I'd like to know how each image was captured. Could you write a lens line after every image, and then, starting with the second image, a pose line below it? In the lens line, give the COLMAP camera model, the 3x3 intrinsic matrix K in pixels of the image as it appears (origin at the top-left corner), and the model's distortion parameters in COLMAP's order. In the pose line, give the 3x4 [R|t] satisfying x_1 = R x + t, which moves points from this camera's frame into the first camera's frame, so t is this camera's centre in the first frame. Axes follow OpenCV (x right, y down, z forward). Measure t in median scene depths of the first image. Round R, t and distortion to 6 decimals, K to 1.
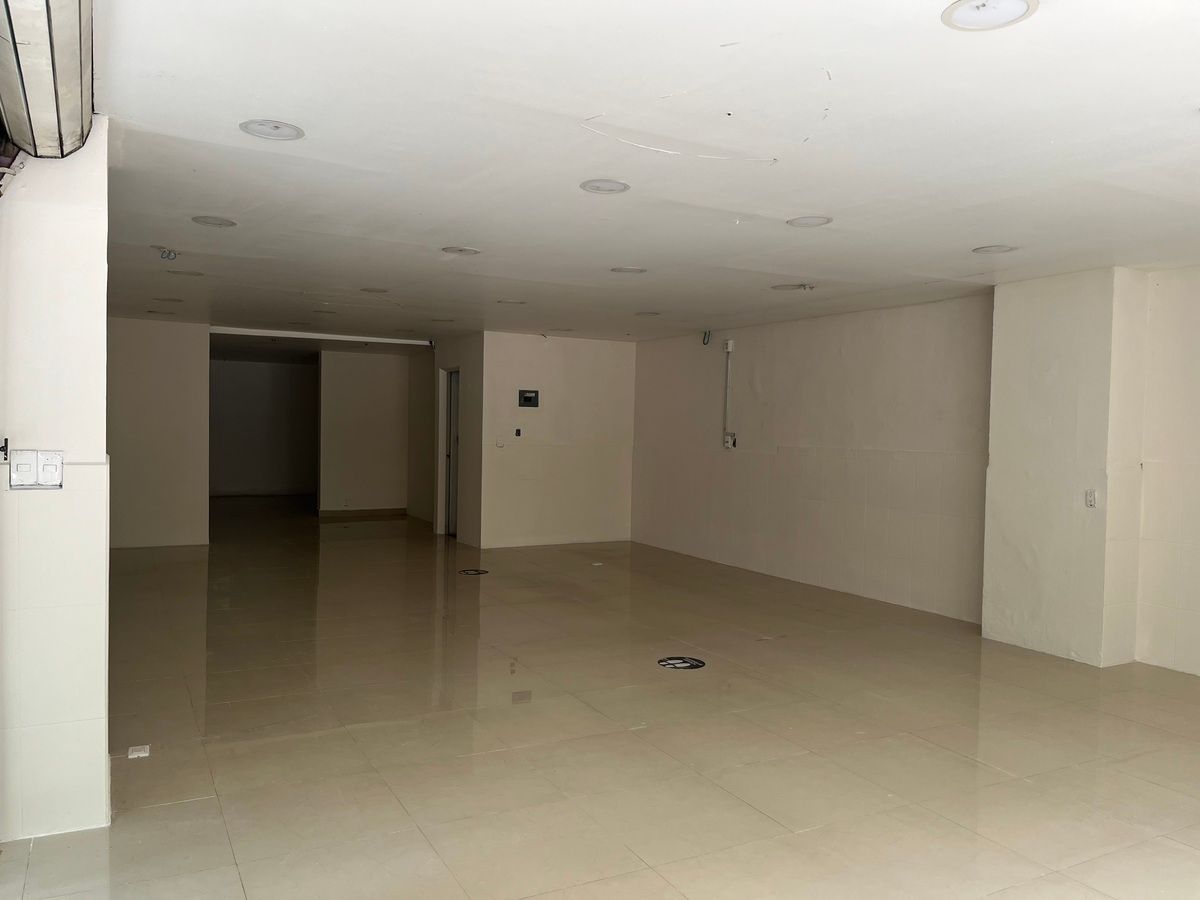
lens RADIAL K [[917.5, 0, 600.0], [0, 917.5, 450.0], [0, 0, 1]] dist [0.039511, -0.009044]
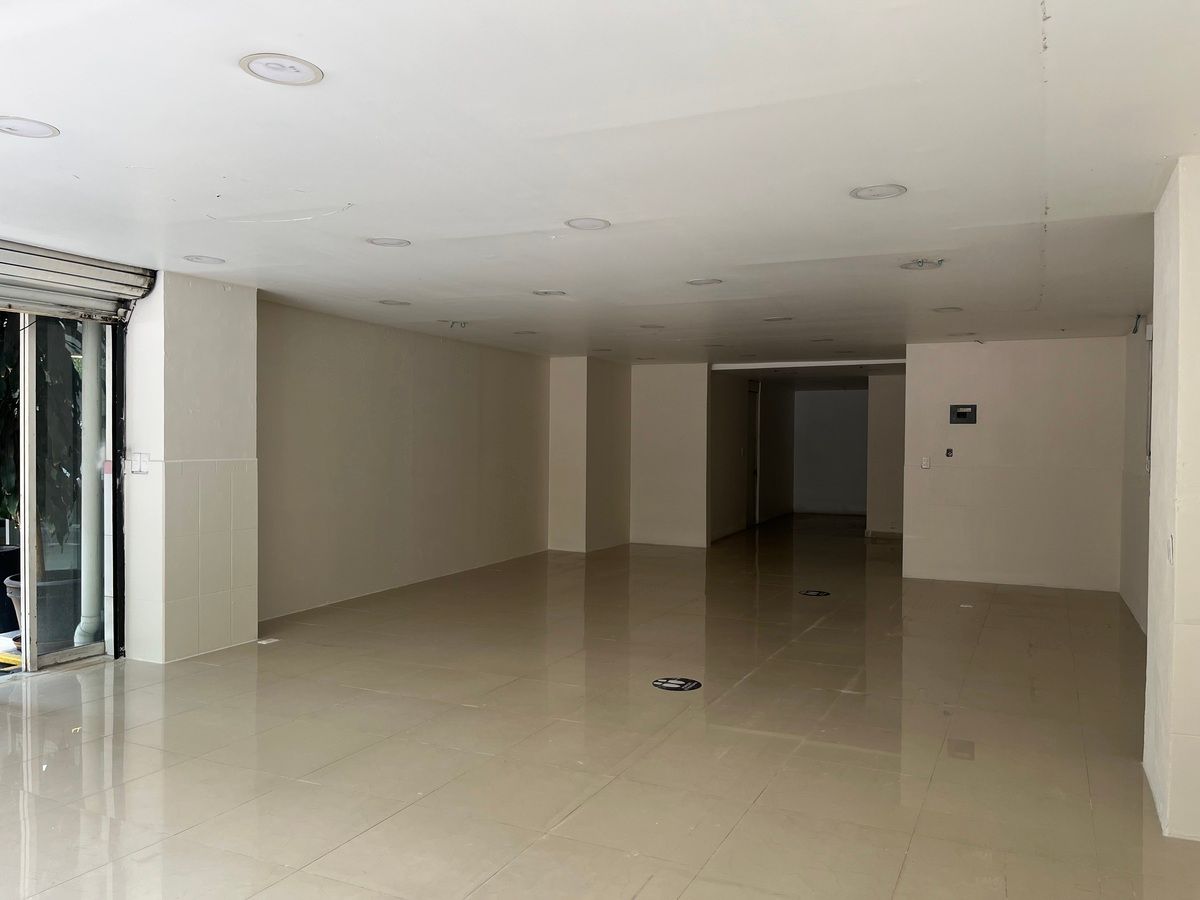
lens RADIAL K [[917.5, 0, 600.0], [0, 917.5, 450.0], [0, 0, 1]] dist [0.039511, -0.009044]
pose [[0.584099, -0.006158, -0.811659, 0.446923], [-0.019709, 0.999569, -0.021767, 0.004853], [0.811443, 0.028711, 0.583726, 0.197927]]
